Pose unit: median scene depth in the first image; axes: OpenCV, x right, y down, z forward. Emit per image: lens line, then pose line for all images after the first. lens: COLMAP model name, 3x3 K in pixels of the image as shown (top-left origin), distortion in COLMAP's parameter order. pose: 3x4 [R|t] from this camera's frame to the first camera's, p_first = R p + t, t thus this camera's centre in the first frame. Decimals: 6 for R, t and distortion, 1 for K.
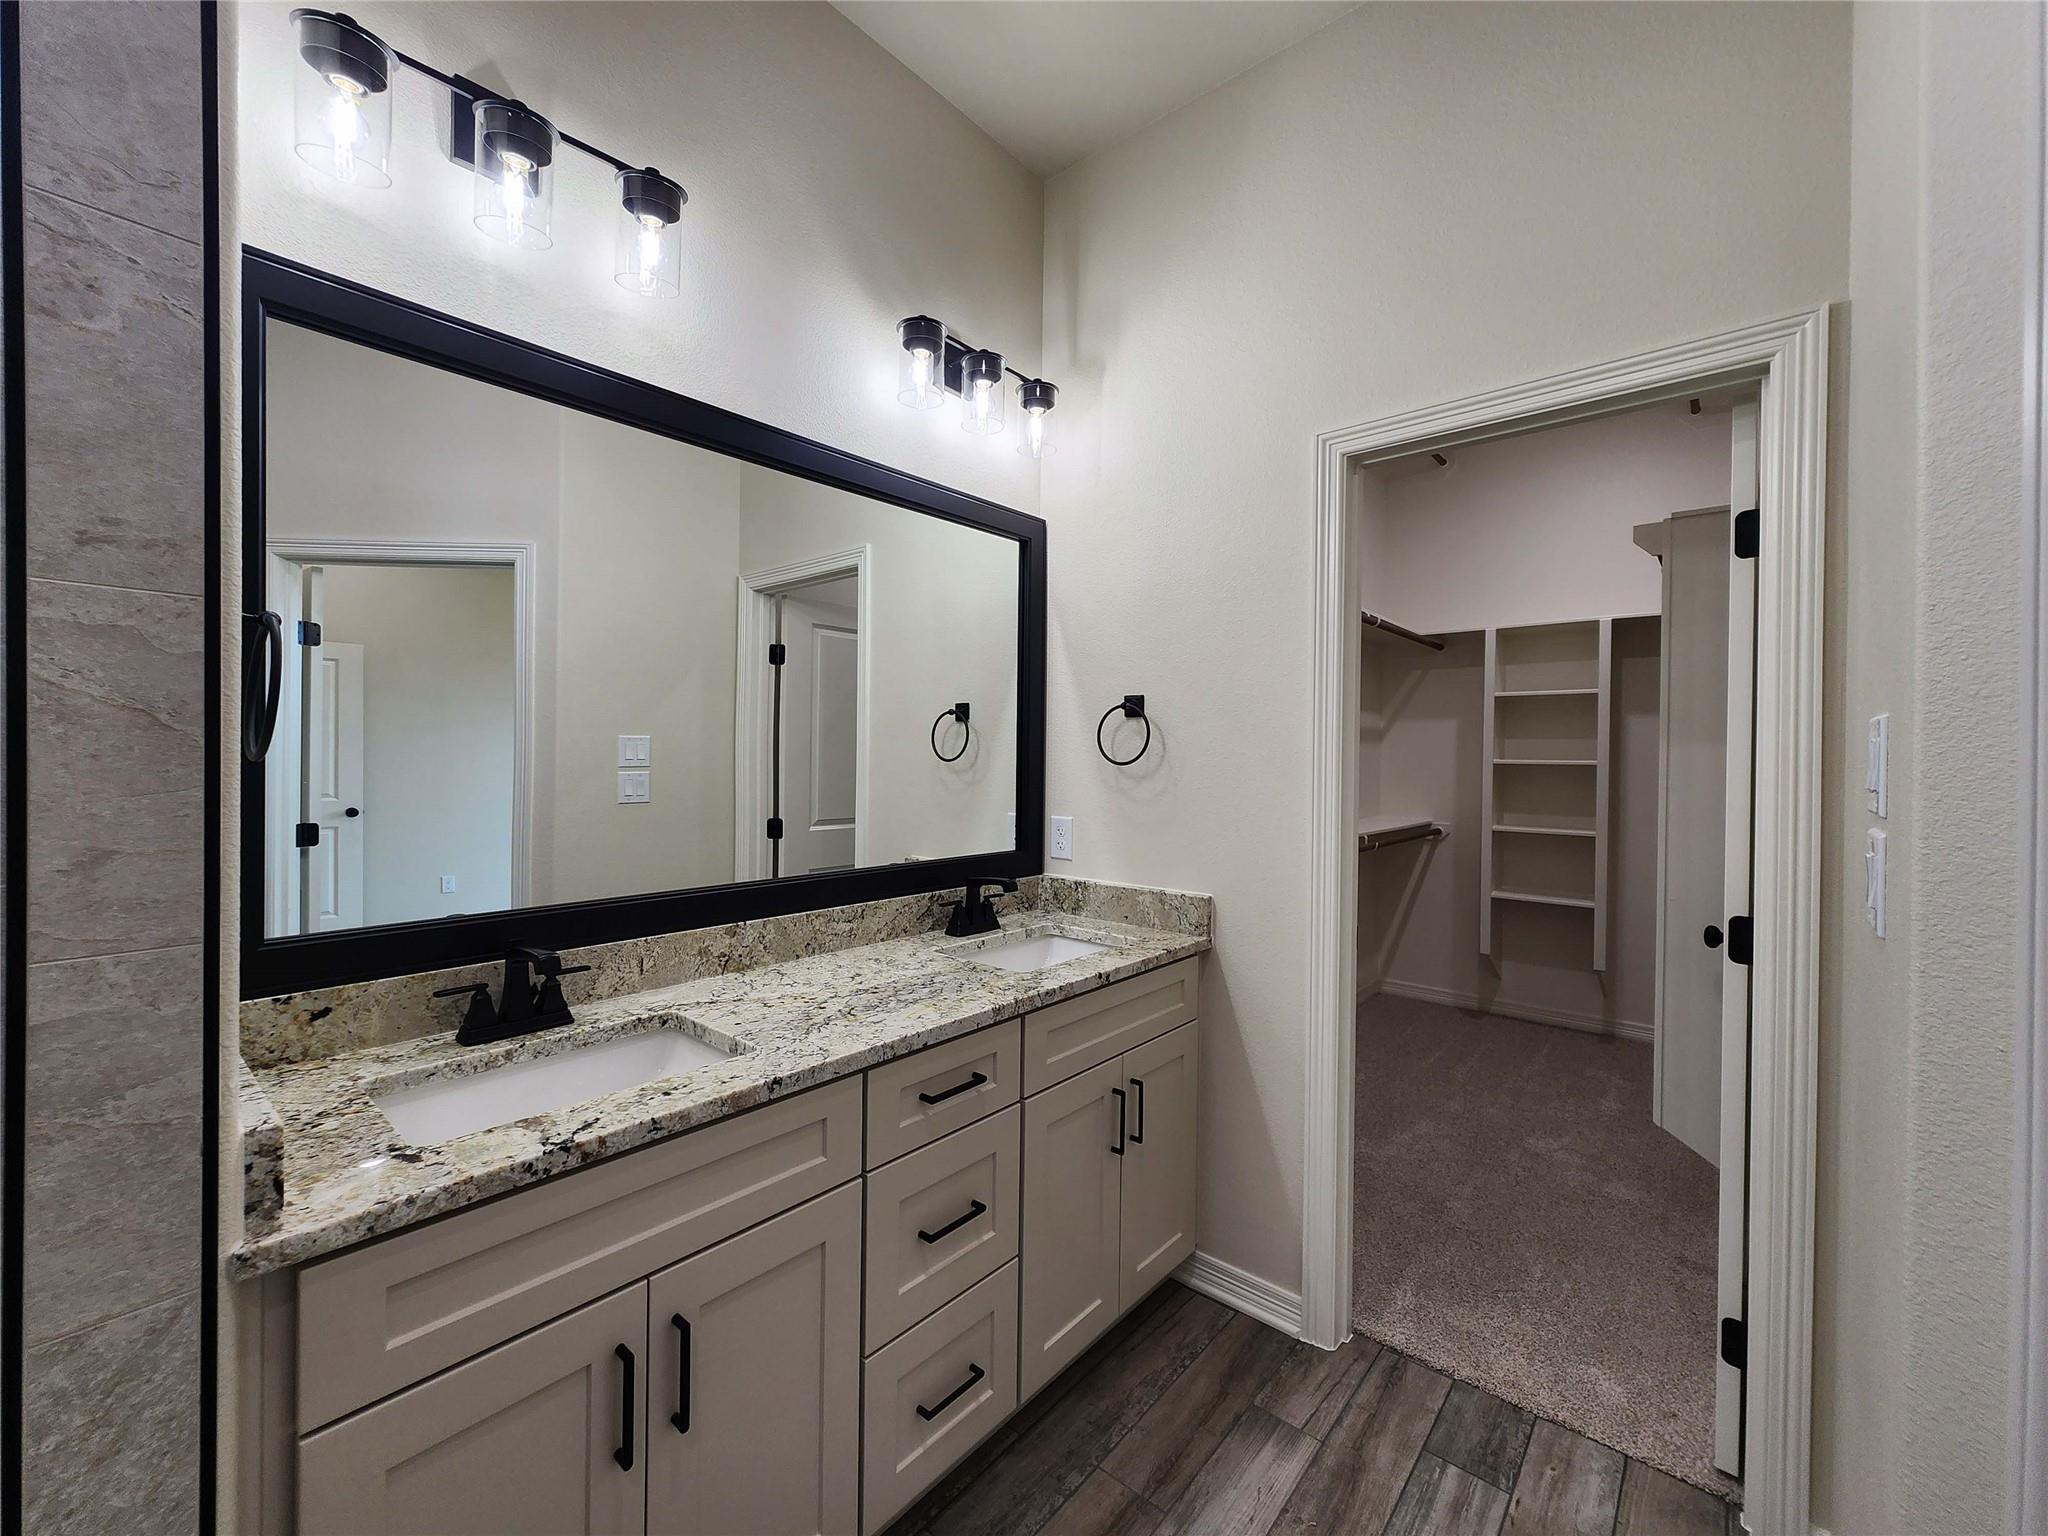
lens RADIAL K [[840.0, 0, 1014.7], [0, 840.0, 760.7], [0, 0, 1]] dist [0.001164, 0.000318]
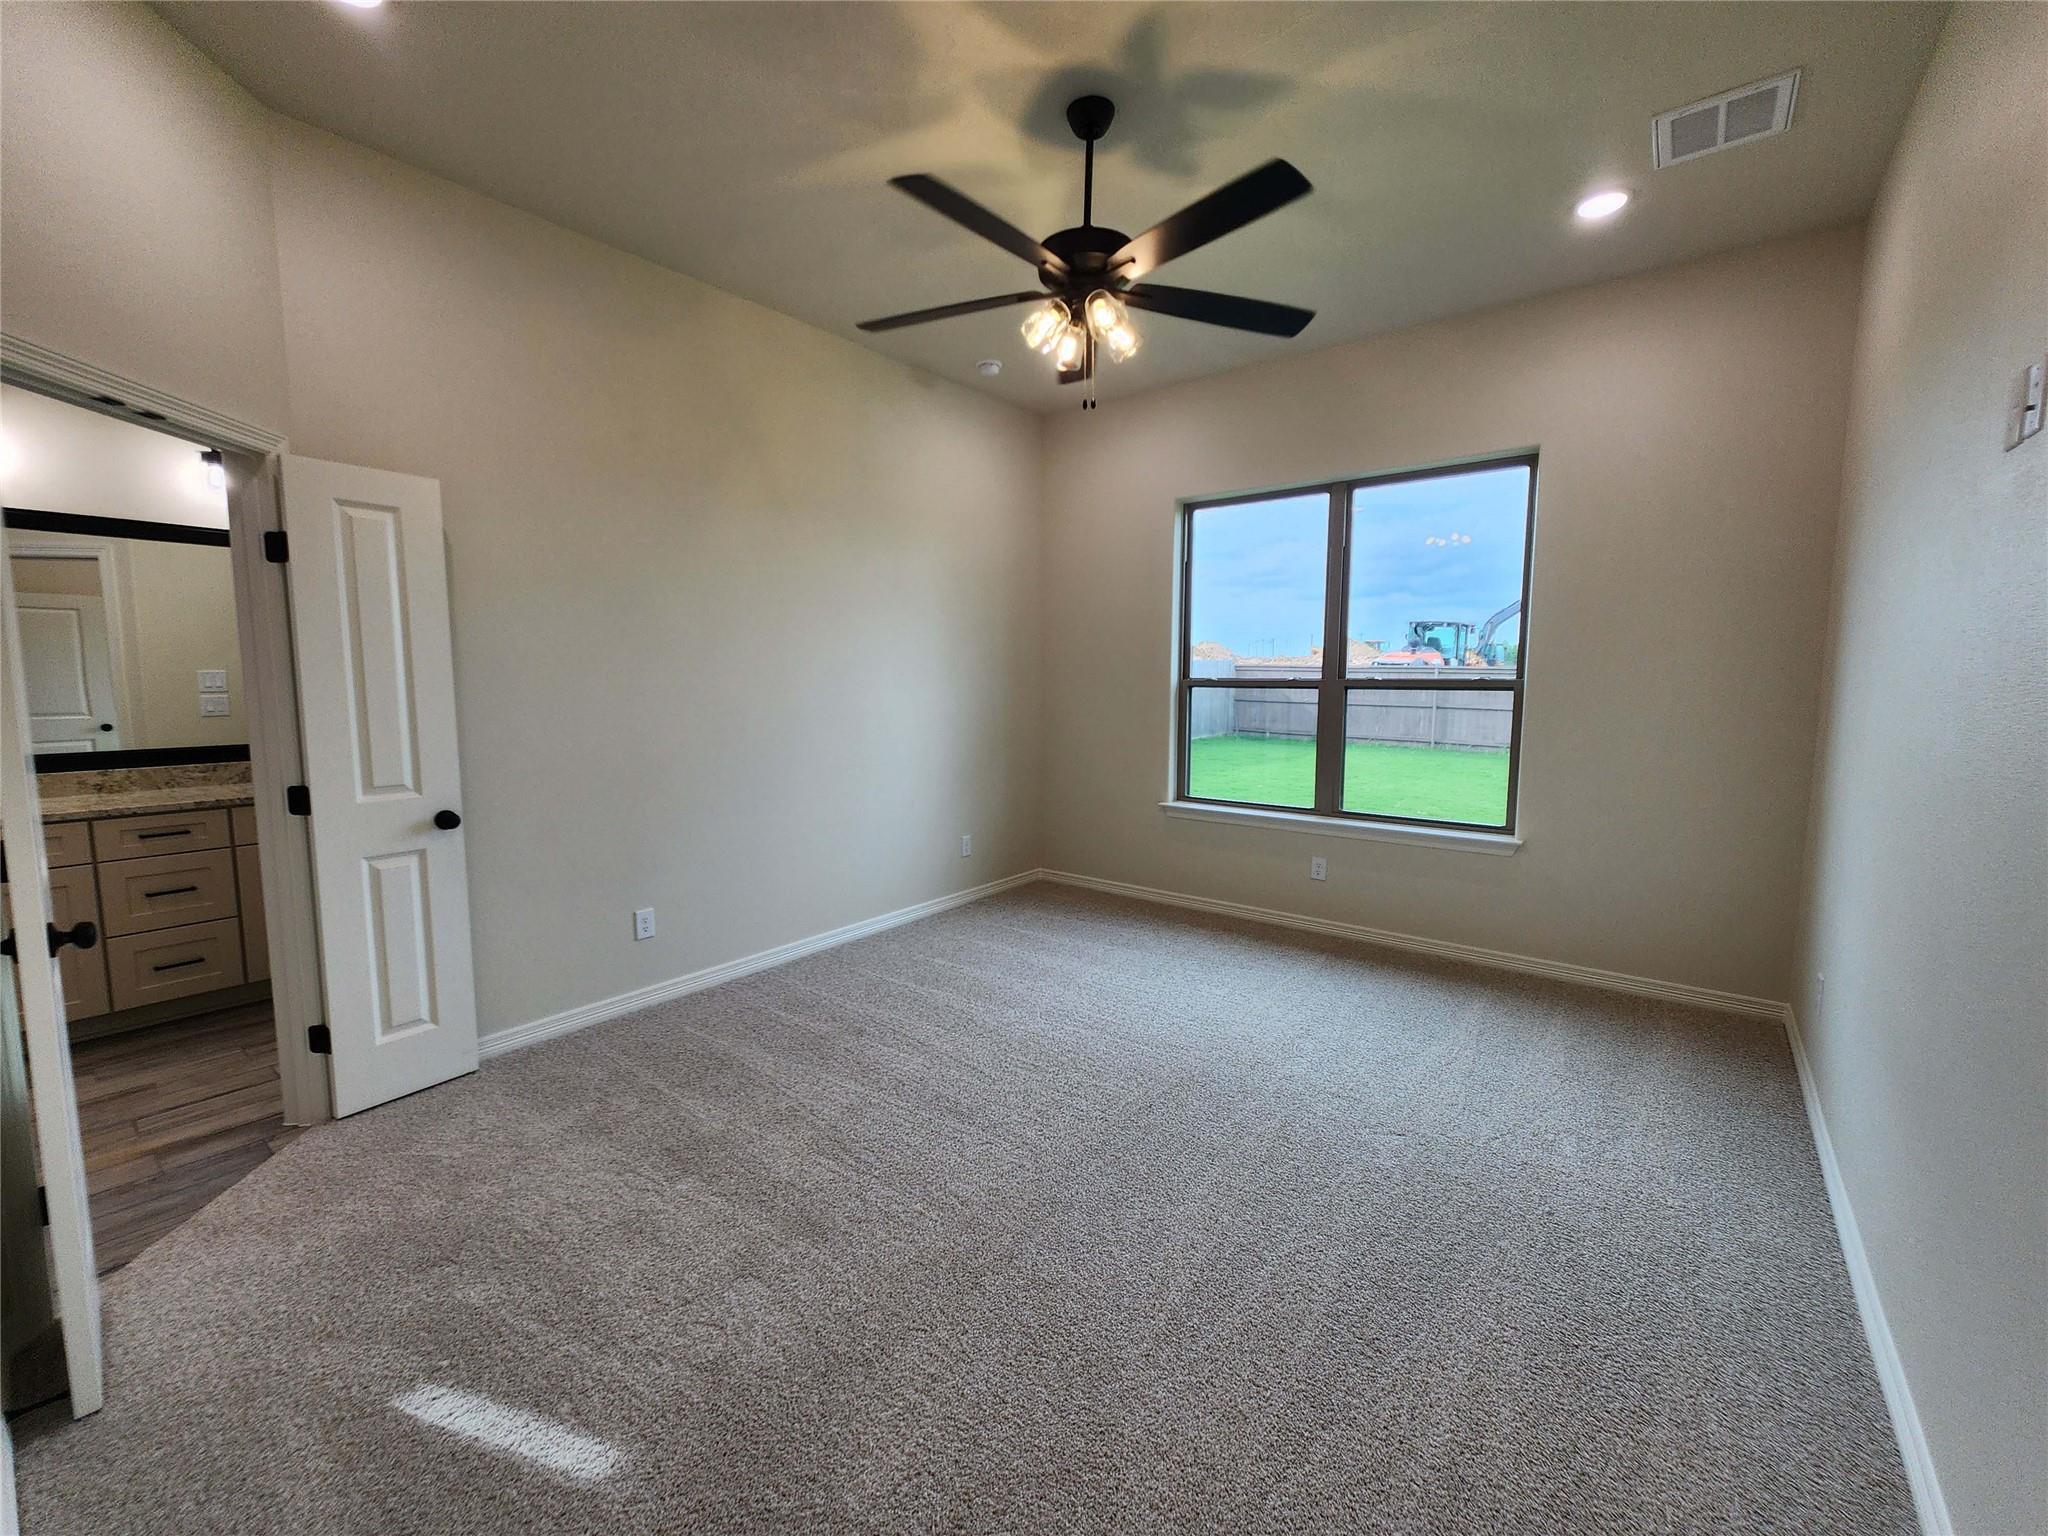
lens RADIAL K [[830.4, 0, 1016.8], [0, 830.4, 765.9], [0, 0, 1]] dist [0.000031, -0.000165]
pose [[0.998757, -0.012468, 0.048256, 2.097360], [0.007327, 0.994416, 0.105281, -0.013360], [-0.049299, -0.104796, 0.993271, -1.307117]]
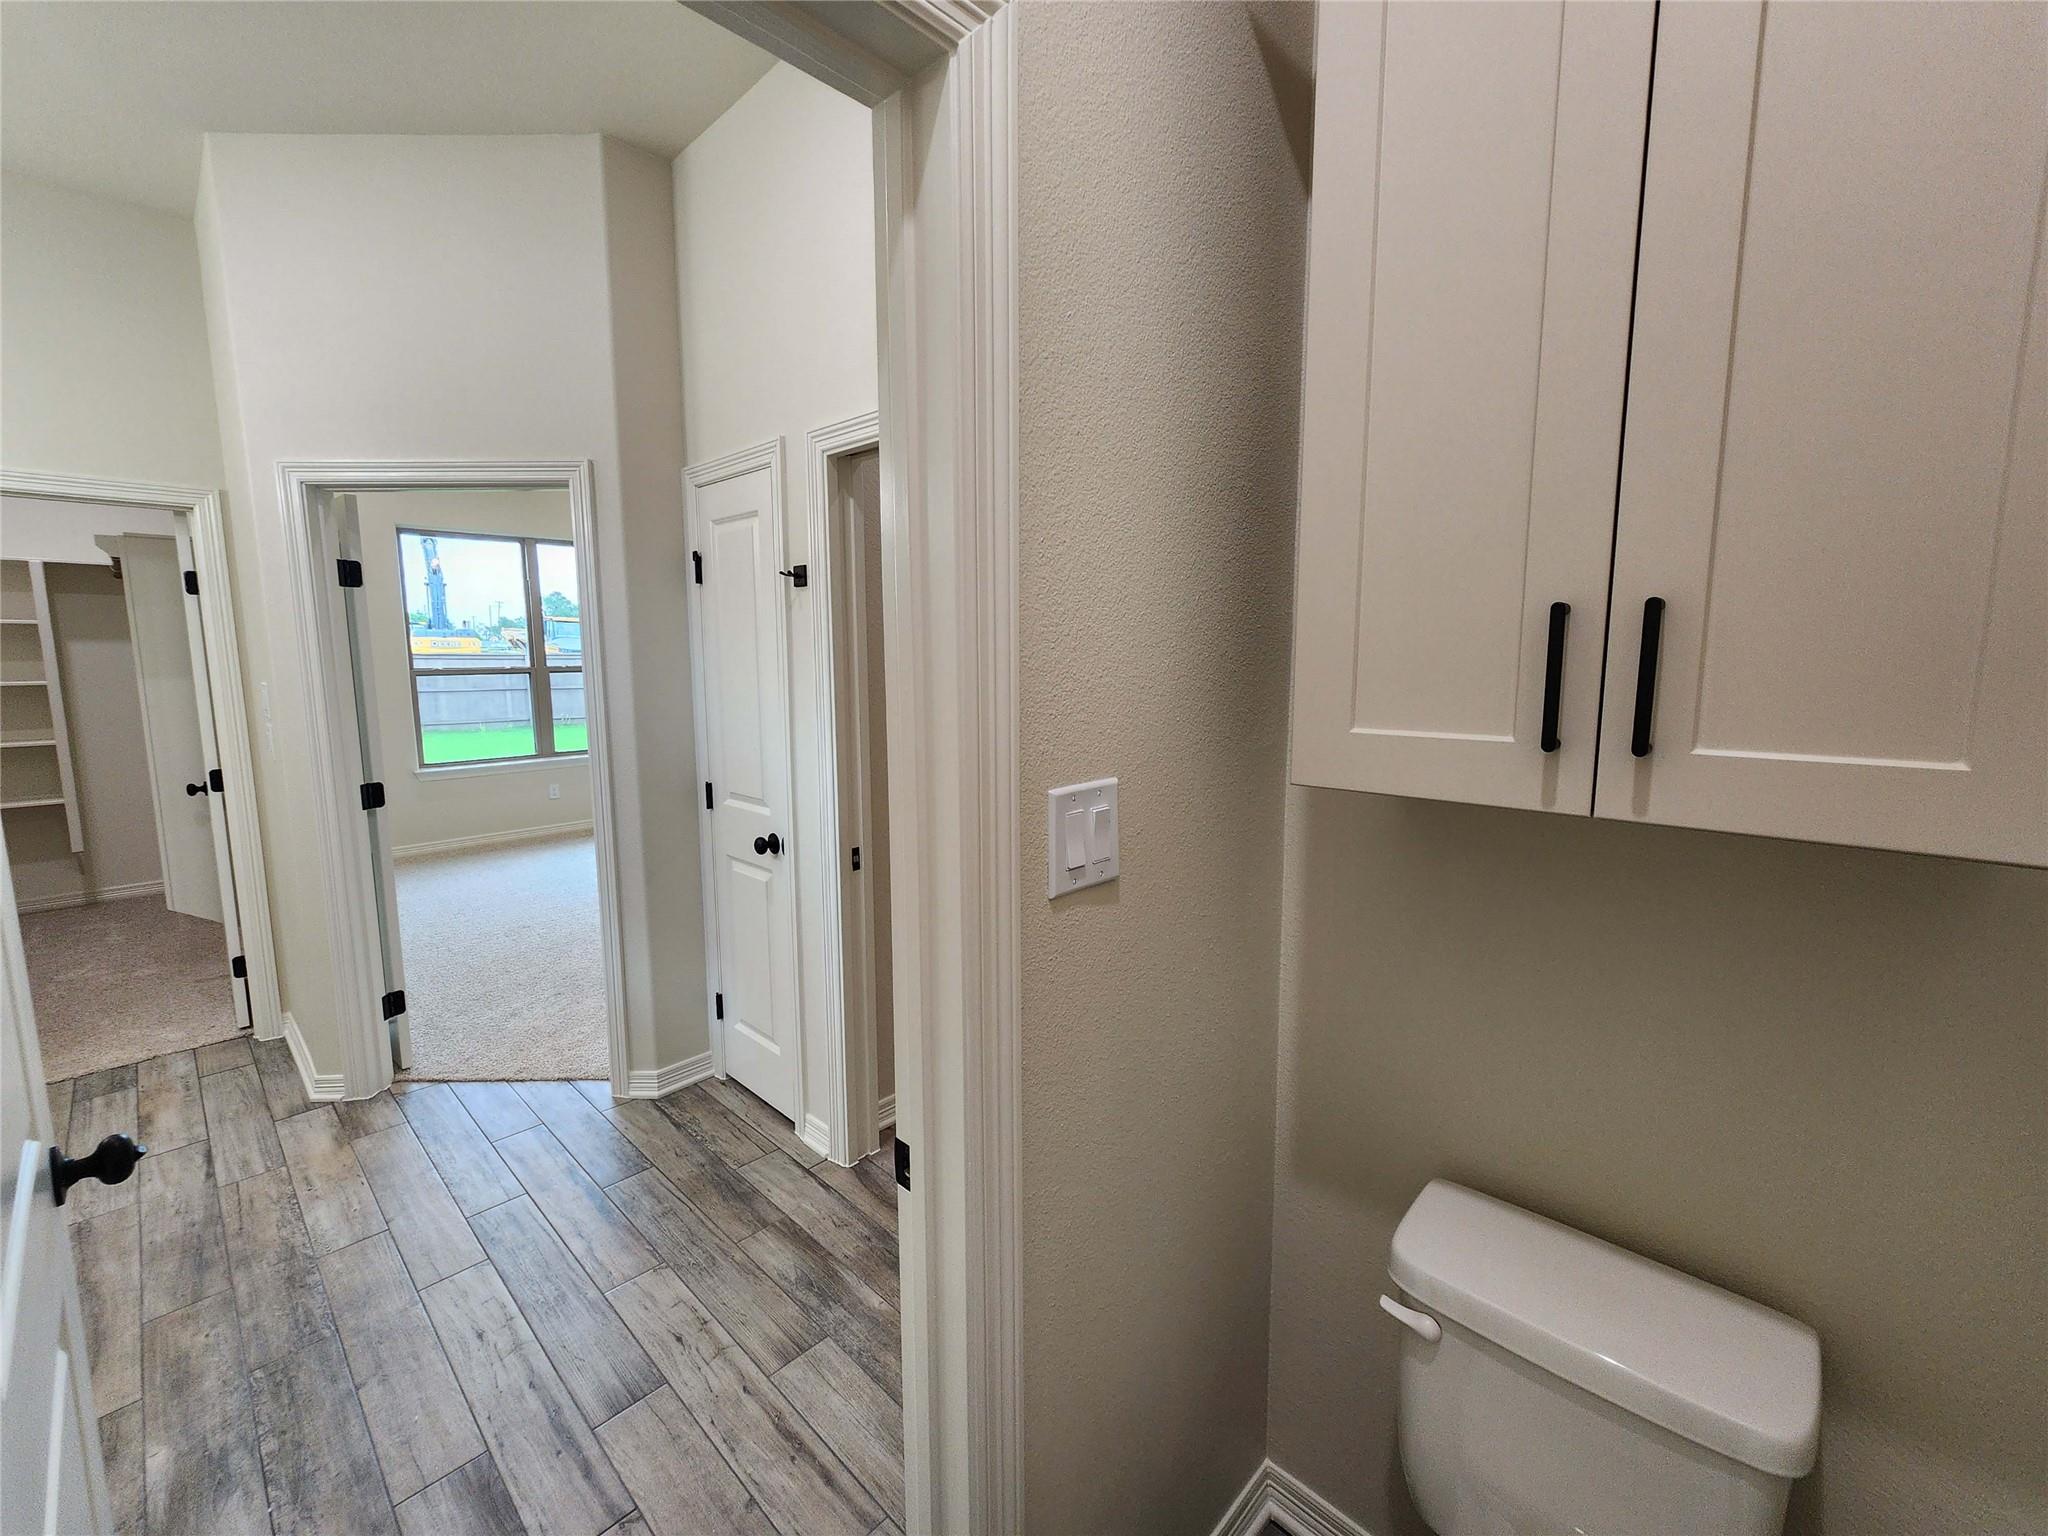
lens RADIAL K [[837.3, 0, 1009.3], [0, 837.3, 762.2], [0, 0, 1]] dist [0.001581, 0.000438]
pose [[0.050565, -0.140769, 0.988750, -1.149474], [0.007427, 0.990042, 0.140574, -0.115731], [-0.998693, 0.000236, 0.051107, -1.130643]]
